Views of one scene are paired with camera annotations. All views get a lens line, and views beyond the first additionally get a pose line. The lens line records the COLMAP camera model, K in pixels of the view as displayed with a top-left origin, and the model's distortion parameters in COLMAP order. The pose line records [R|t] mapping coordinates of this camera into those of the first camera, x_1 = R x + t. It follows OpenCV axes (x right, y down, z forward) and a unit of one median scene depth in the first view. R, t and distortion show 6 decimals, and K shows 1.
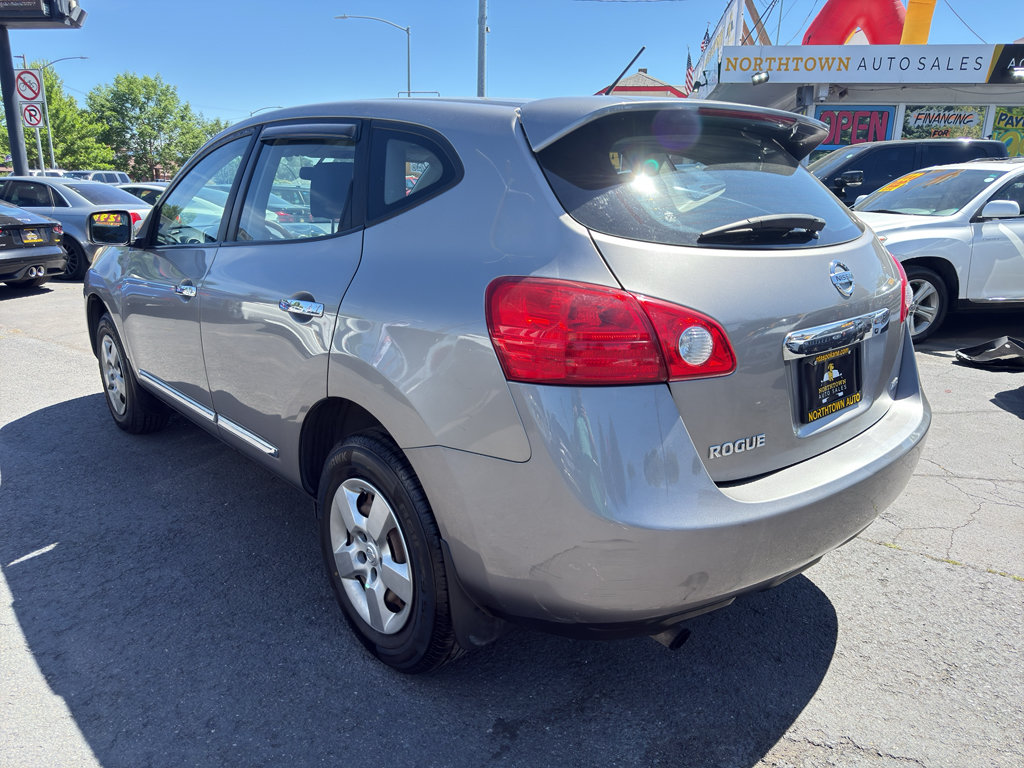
lens RADIAL K [[731.4, 0, 513.0], [0, 731.4, 379.6], [0, 0, 1]] dist [0.018177, -0.022509]
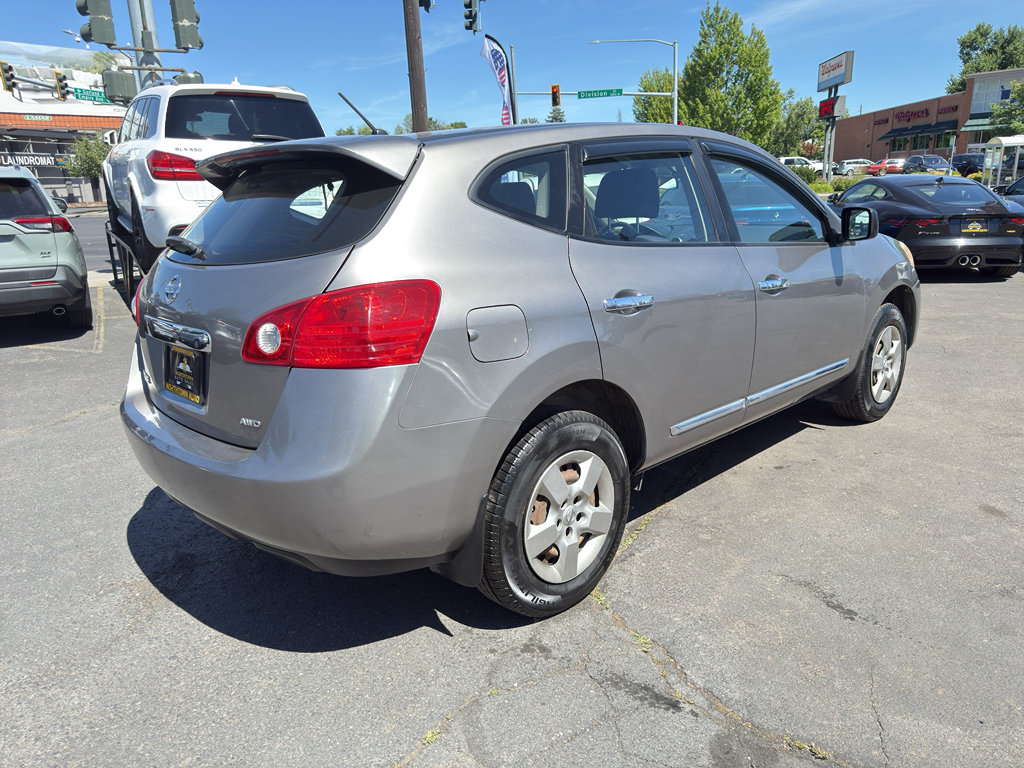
lens RADIAL K [[731.4, 0, 509.7], [0, 731.4, 383.4], [0, 0, 1]] dist [0.018177, -0.022509]
pose [[0.039920, 0.249500, -0.967552, 1.296654], [-0.217360, 0.947303, 0.235311, -0.305866], [0.975275, 0.200913, 0.092048, 1.106017]]
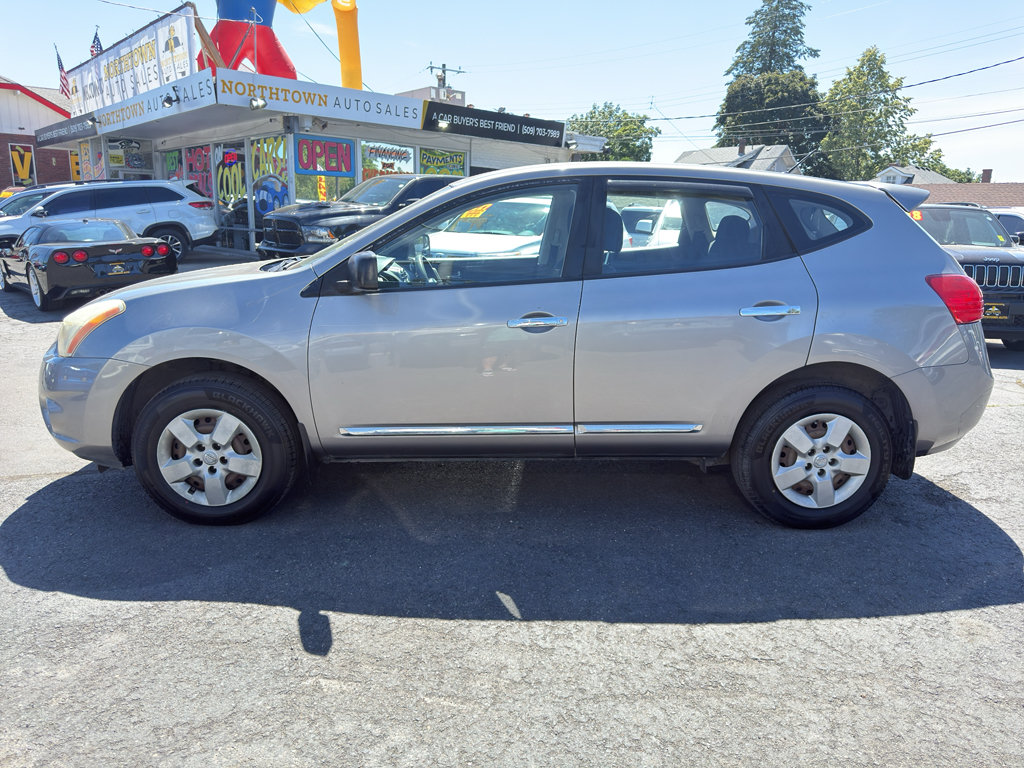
lens RADIAL K [[731.4, 0, 519.2], [0, 731.4, 380.3], [0, 0, 1]] dist [0.018177, -0.022509]
pose [[0.636870, -0.165891, 0.752912, -1.505987], [0.179484, 0.981646, 0.064467, -0.128092], [-0.749788, 0.094079, 0.654956, 0.374461]]
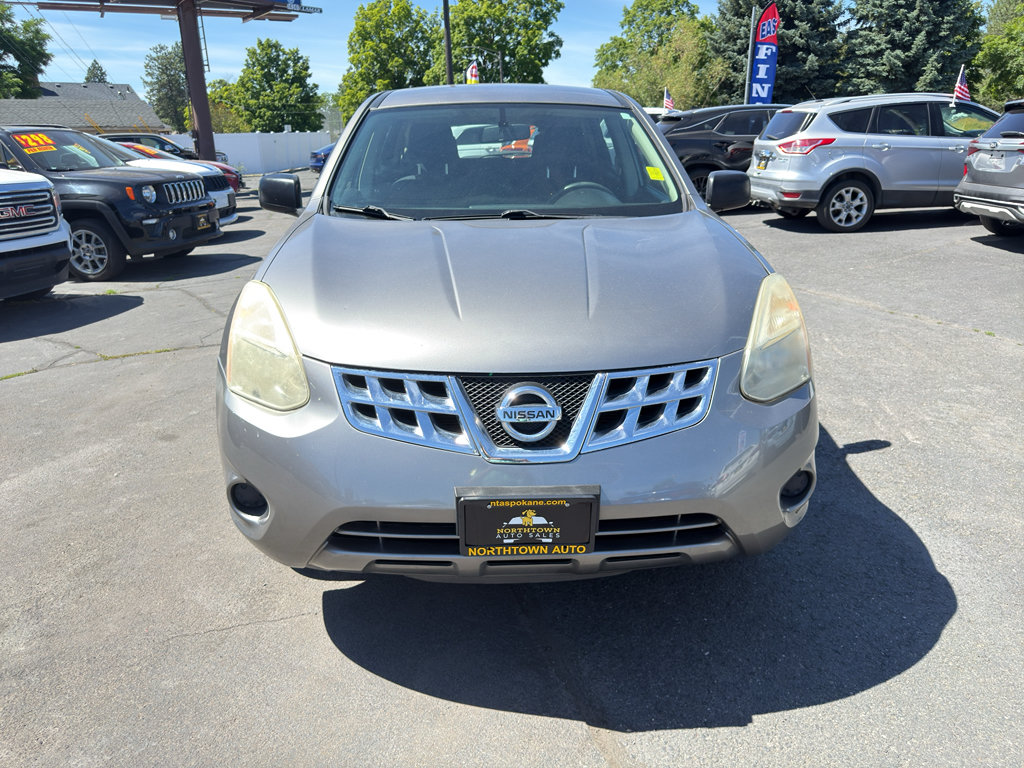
lens RADIAL K [[731.4, 0, 512.7], [0, 731.4, 380.7], [0, 0, 1]] dist [0.018177, -0.022509]
pose [[-0.772060, -0.194147, 0.605169, -1.264676], [0.171375, 0.853332, 0.492397, -0.691723], [-0.612008, 0.483871, -0.625552, 2.576113]]
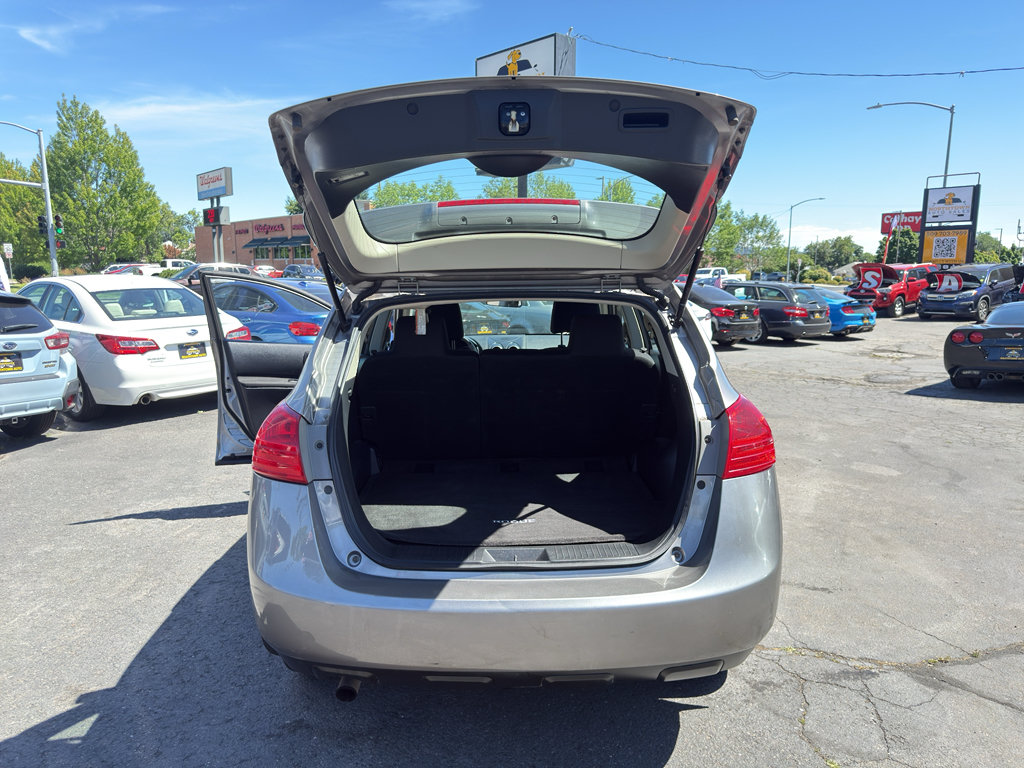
lens RADIAL K [[731.4, 0, 506.4], [0, 731.4, 386.4], [0, 0, 1]] dist [0.018177, -0.022509]
pose [[0.756217, 0.087614, -0.648429, 0.866330], [-0.156063, 0.986546, -0.048706, -0.108094], [0.635437, 0.138028, 0.759716, 0.096847]]
